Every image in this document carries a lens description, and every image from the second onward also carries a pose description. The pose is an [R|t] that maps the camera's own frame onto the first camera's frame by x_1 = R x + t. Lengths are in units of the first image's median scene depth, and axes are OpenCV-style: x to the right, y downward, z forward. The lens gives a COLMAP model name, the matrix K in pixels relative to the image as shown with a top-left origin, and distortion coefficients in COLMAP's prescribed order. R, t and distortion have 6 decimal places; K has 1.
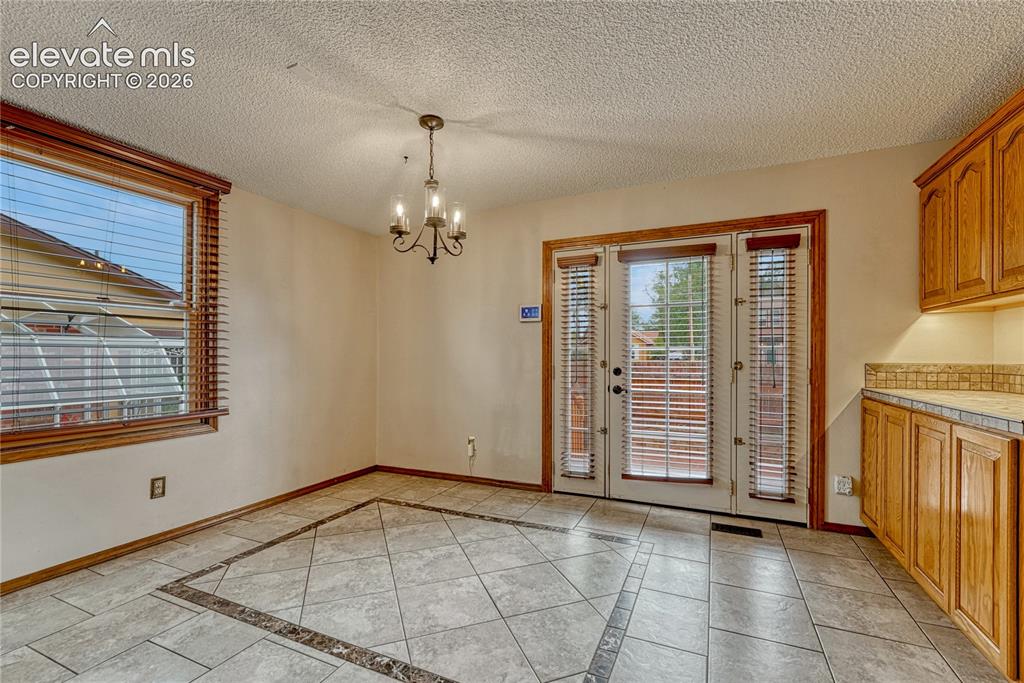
lens RADIAL K [[446.3, 0, 521.4], [0, 446.3, 356.4], [0, 0, 1]] dist [-0.001317, -0.000206]
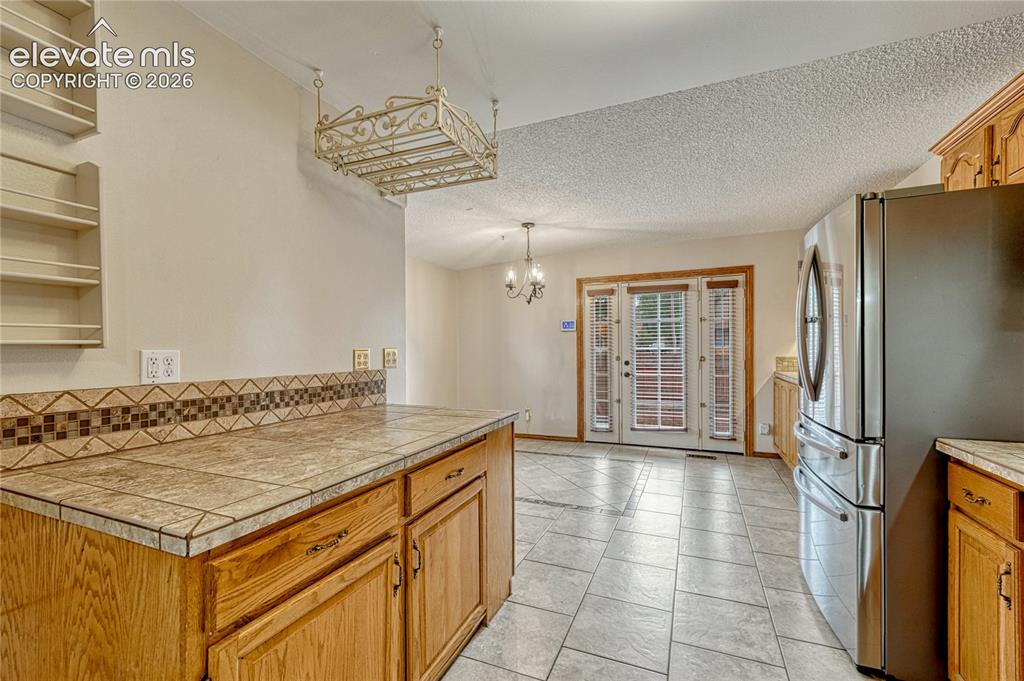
lens RADIAL K [[430.0, 0, 513.3], [0, 430.0, 351.0], [0, 0, 1]] dist [-0.001187, 0.000122]
pose [[0.999898, -0.011059, 0.009079, -0.222415], [0.010983, 0.999905, 0.008371, -0.028555], [-0.009171, -0.008270, 0.999924, -0.571296]]
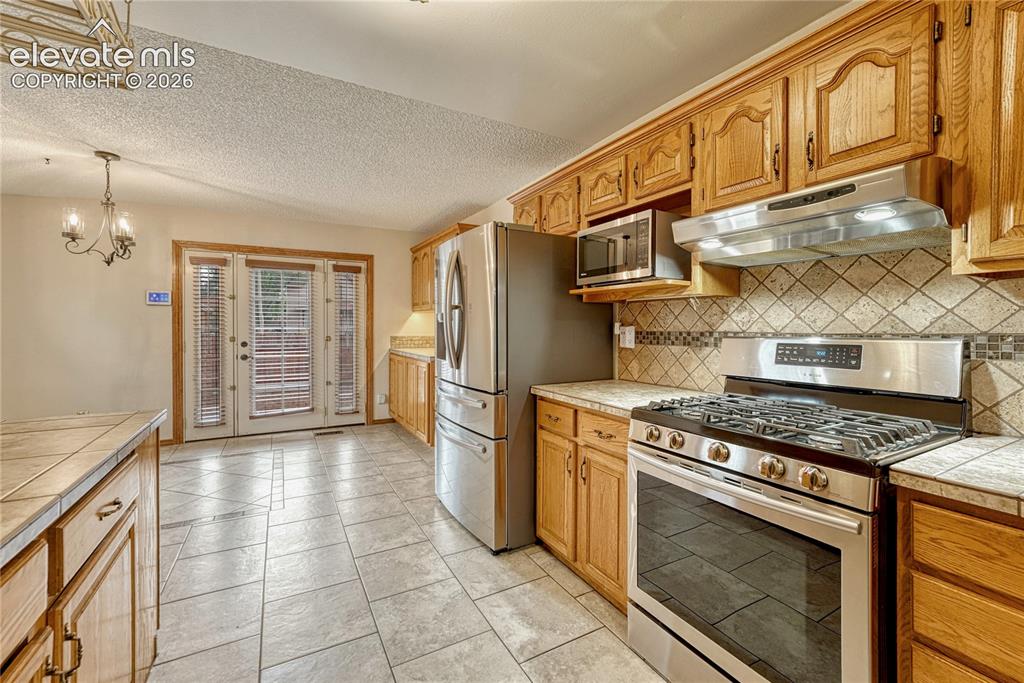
lens RADIAL K [[422.4, 0, 509.3], [0, 422.4, 331.2], [0, 0, 1]] dist [-0.002644, -0.000047]
pose [[0.613875, -0.008863, 0.789353, -0.358012], [-0.001548, 0.999922, 0.012431, -0.028055], [-0.789402, -0.008853, 0.613813, -0.525343]]
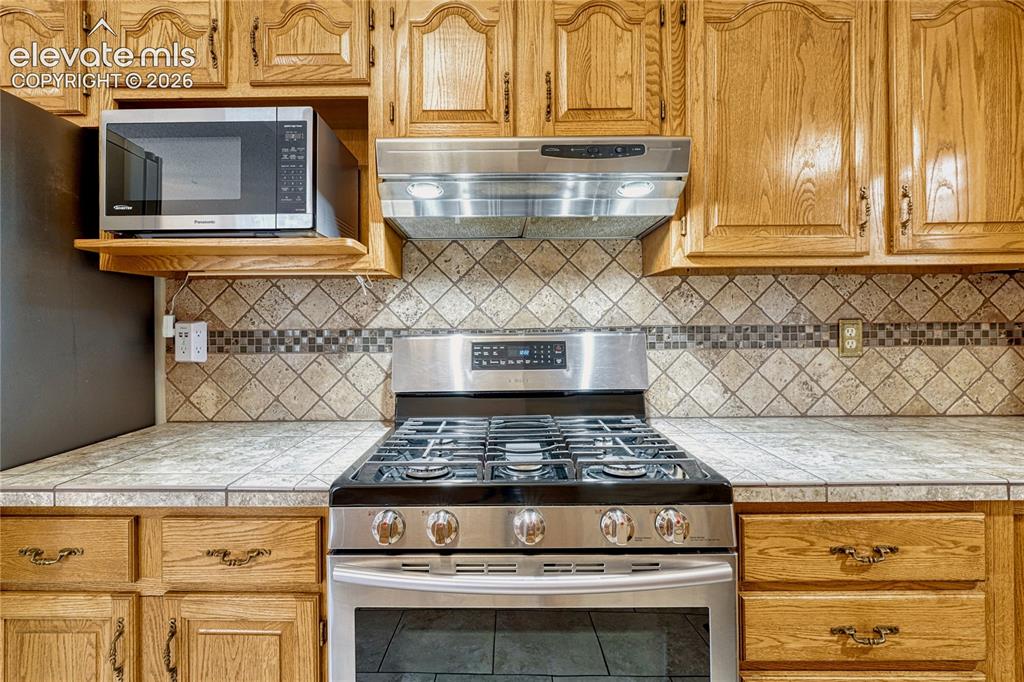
lens RADIAL K [[492.6, 0, 493.1], [0, 492.6, 322.6], [0, 0, 1]] dist [-0.005825, -0.000816]
pose [[-0.378485, 0.000338, 0.925608, -0.171329], [0.005099, 0.999986, 0.001719, -0.026520], [-0.925594, 0.005371, -0.378481, -0.305170]]
